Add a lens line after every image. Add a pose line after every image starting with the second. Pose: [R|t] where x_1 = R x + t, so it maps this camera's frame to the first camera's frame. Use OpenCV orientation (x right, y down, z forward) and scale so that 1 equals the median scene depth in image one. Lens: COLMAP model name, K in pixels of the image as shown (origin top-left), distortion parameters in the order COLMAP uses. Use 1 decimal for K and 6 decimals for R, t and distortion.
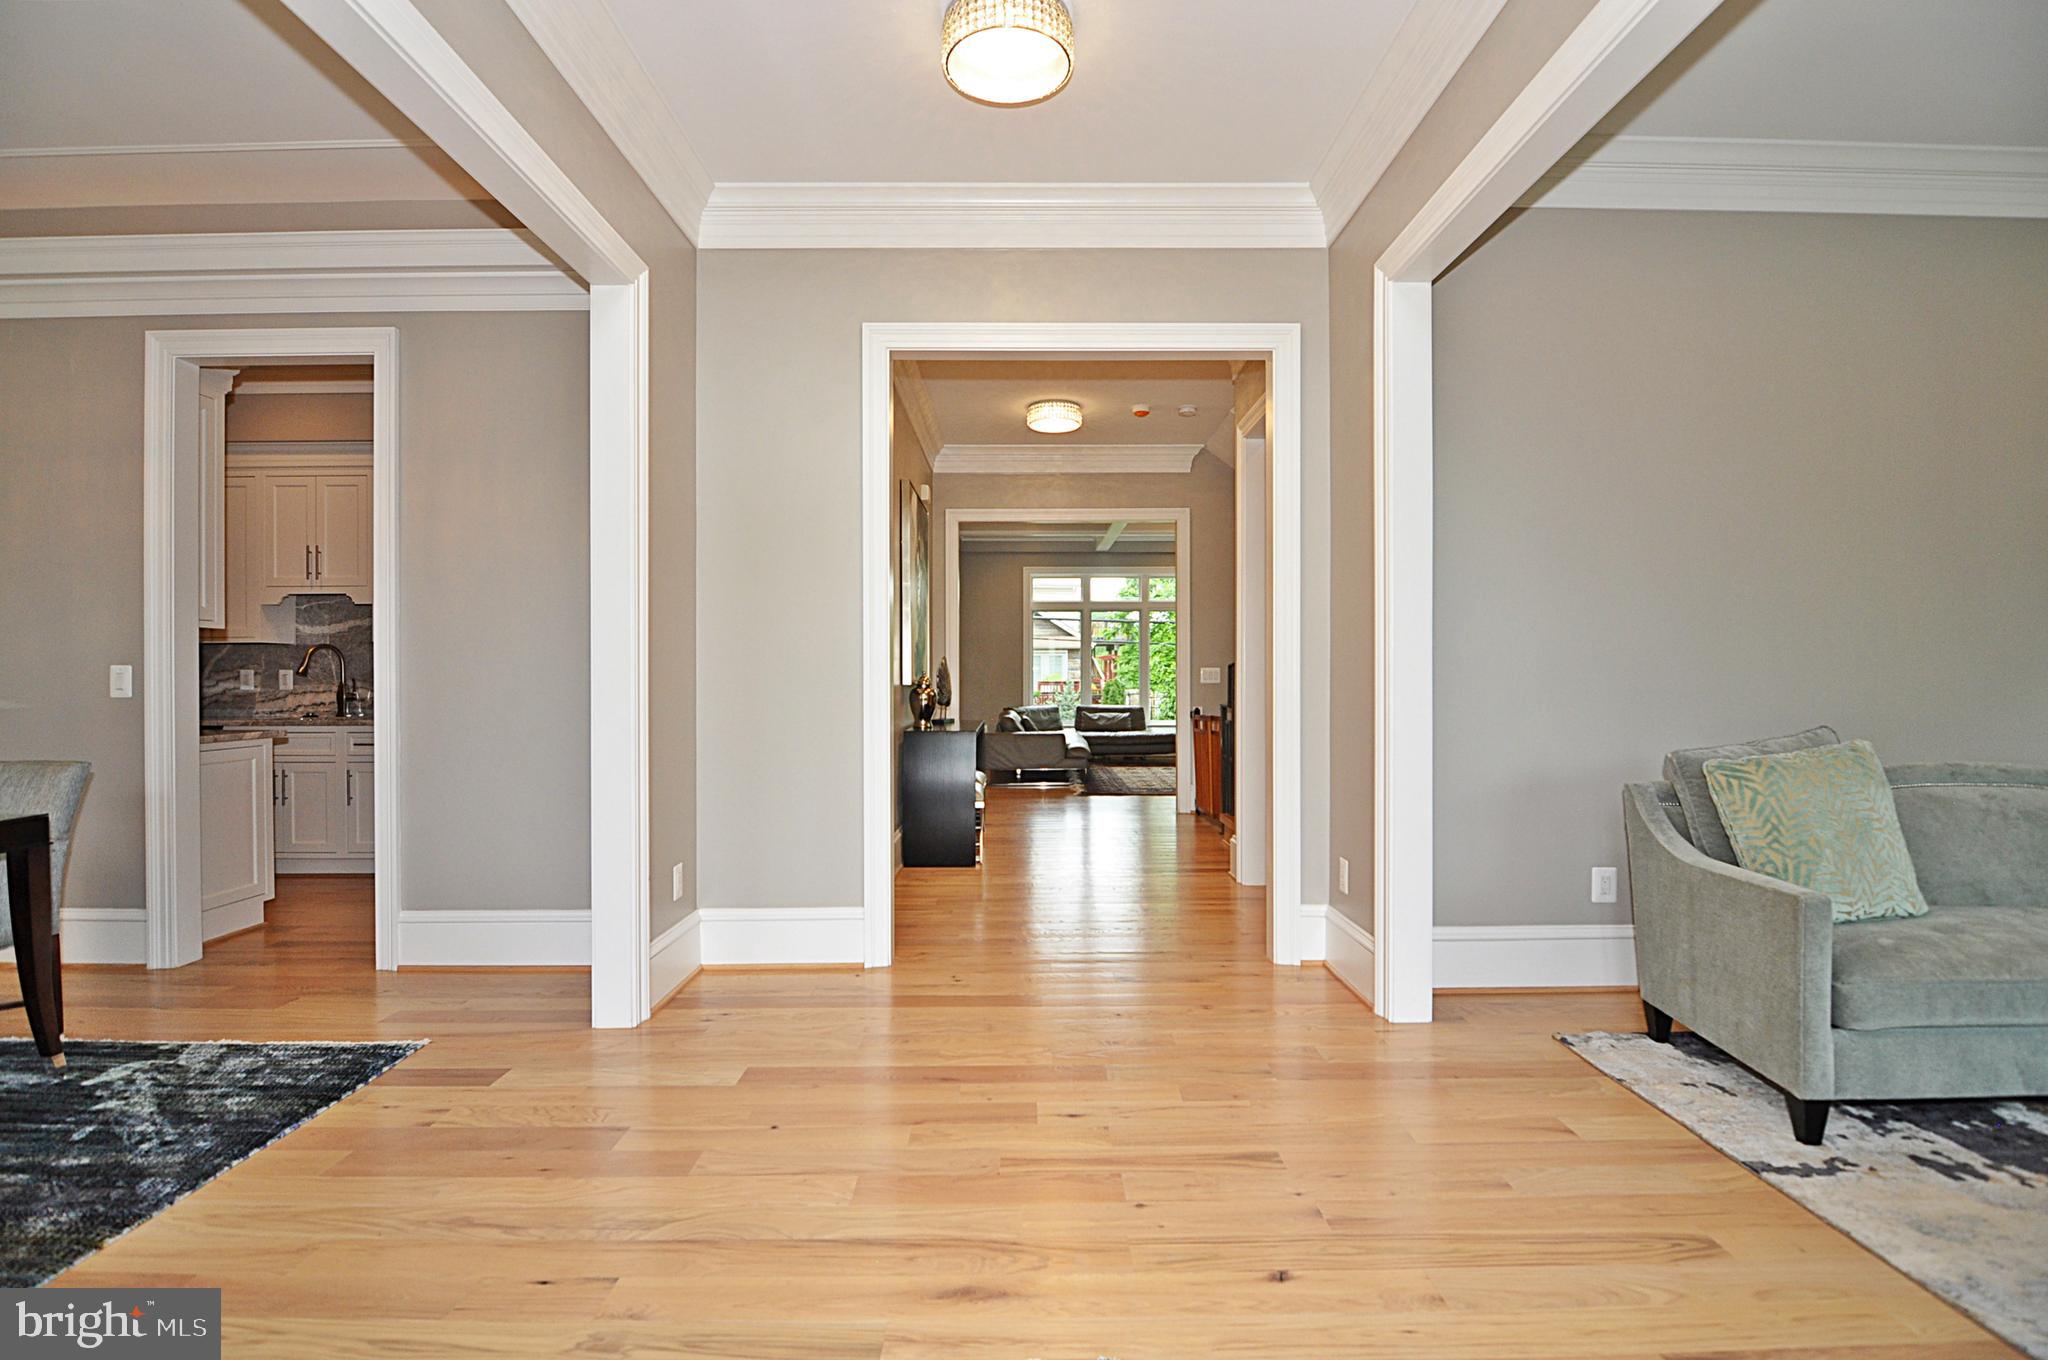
lens RADIAL K [[985.1, 0, 1030.0], [0, 985.1, 677.6], [0, 0, 1]] dist [-0.010461, -0.007838]
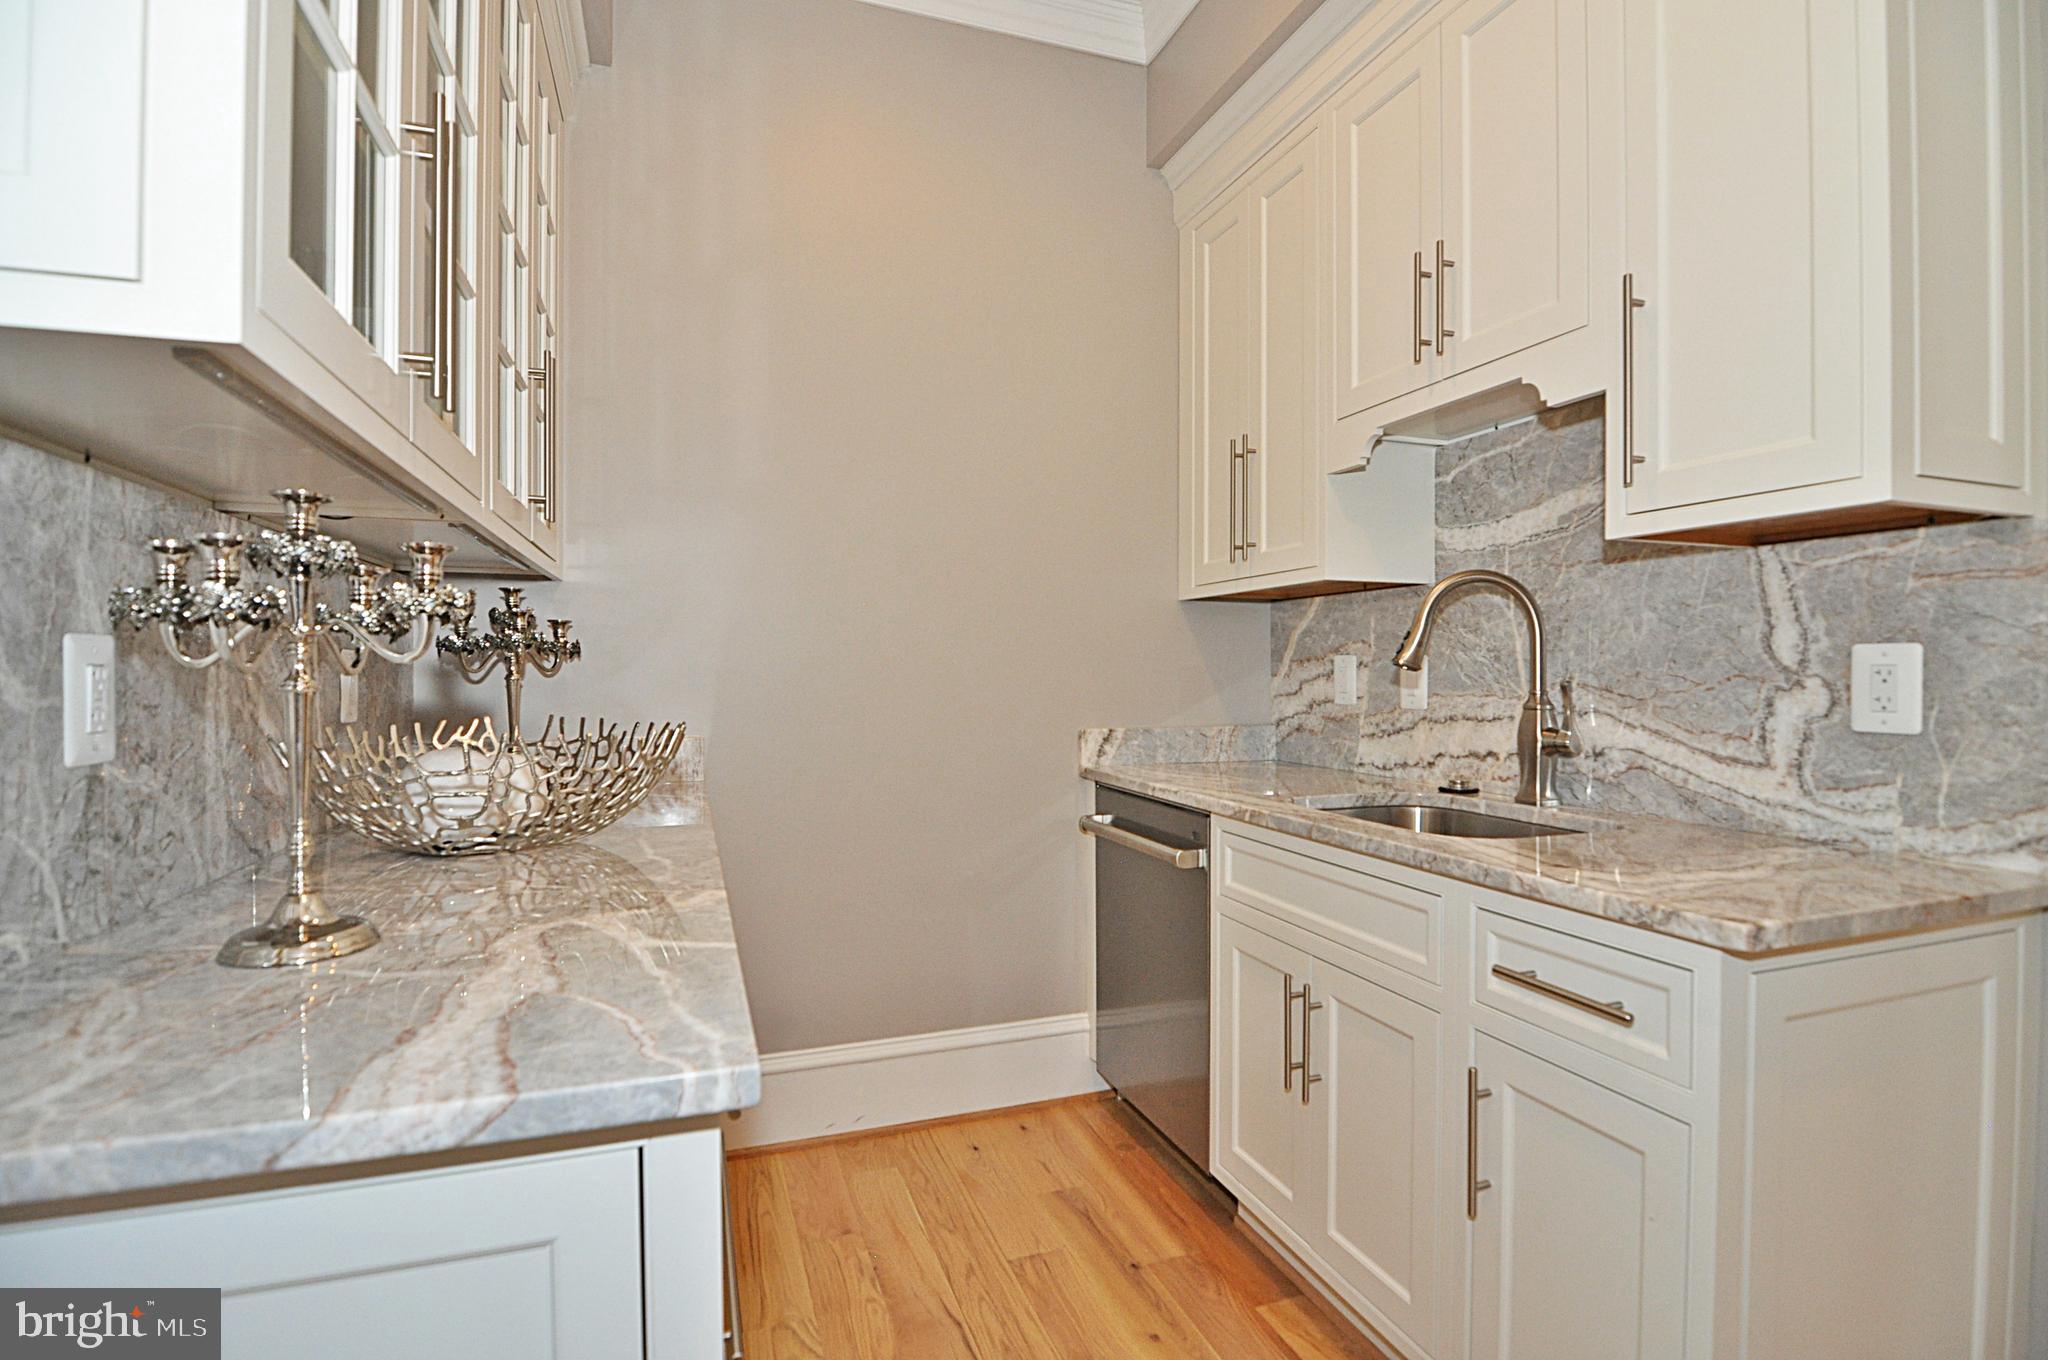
lens RADIAL K [[985.1, 0, 1030.0], [0, 985.1, 677.6], [0, 0, 1]] dist [-0.010461, -0.007838]
pose [[0.331266, 0.011189, -0.943471, -0.461403], [-0.001604, 0.999935, 0.011295, -0.003332], [0.943536, -0.002228, 0.331262, 0.743979]]
